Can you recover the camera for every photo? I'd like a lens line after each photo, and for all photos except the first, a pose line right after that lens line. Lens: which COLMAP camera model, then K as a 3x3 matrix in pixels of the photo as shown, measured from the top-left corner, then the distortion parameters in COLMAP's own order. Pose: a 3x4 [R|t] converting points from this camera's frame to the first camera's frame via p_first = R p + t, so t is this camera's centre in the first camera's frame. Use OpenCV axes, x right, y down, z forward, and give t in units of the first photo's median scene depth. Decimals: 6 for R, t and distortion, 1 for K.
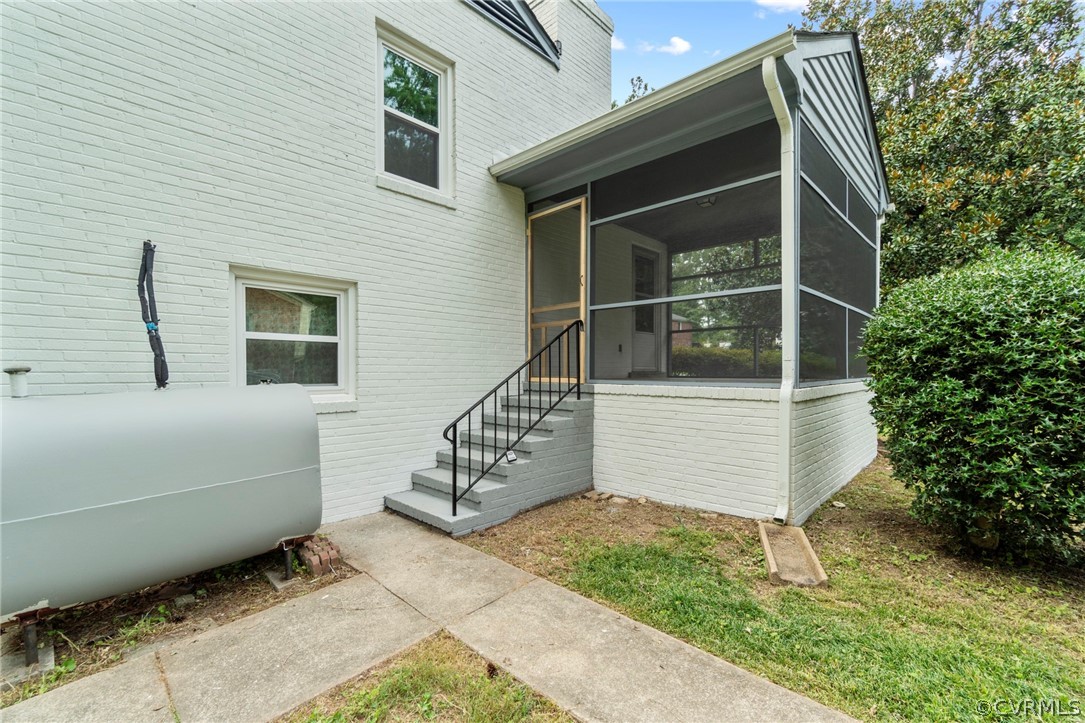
lens RADIAL K [[468.7, 0, 538.7], [0, 468.7, 366.3], [0, 0, 1]] dist [0.001563, 0.000256]
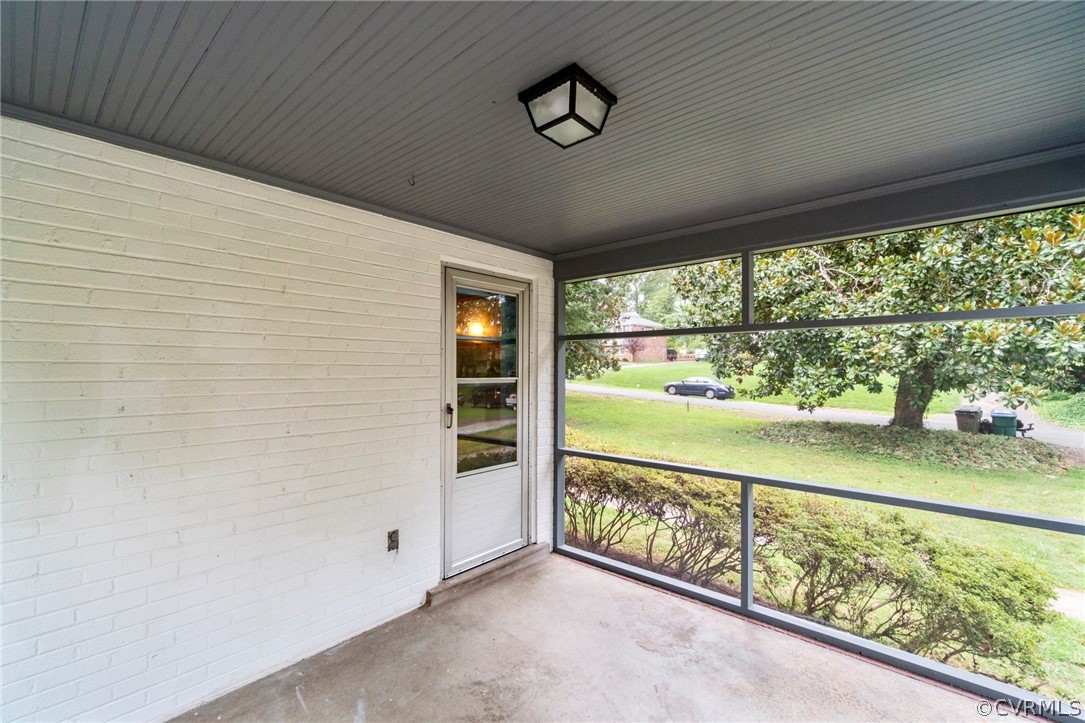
lens RADIAL K [[468.7, 0, 538.7], [0, 468.7, 366.3], [0, 0, 1]] dist [0.001563, 0.000256]
pose [[0.999097, 0.002499, 0.042404, 0.157579], [-0.002517, 0.999997, 0.000365, -0.102746], [-0.042403, -0.000471, 0.999100, 0.352671]]
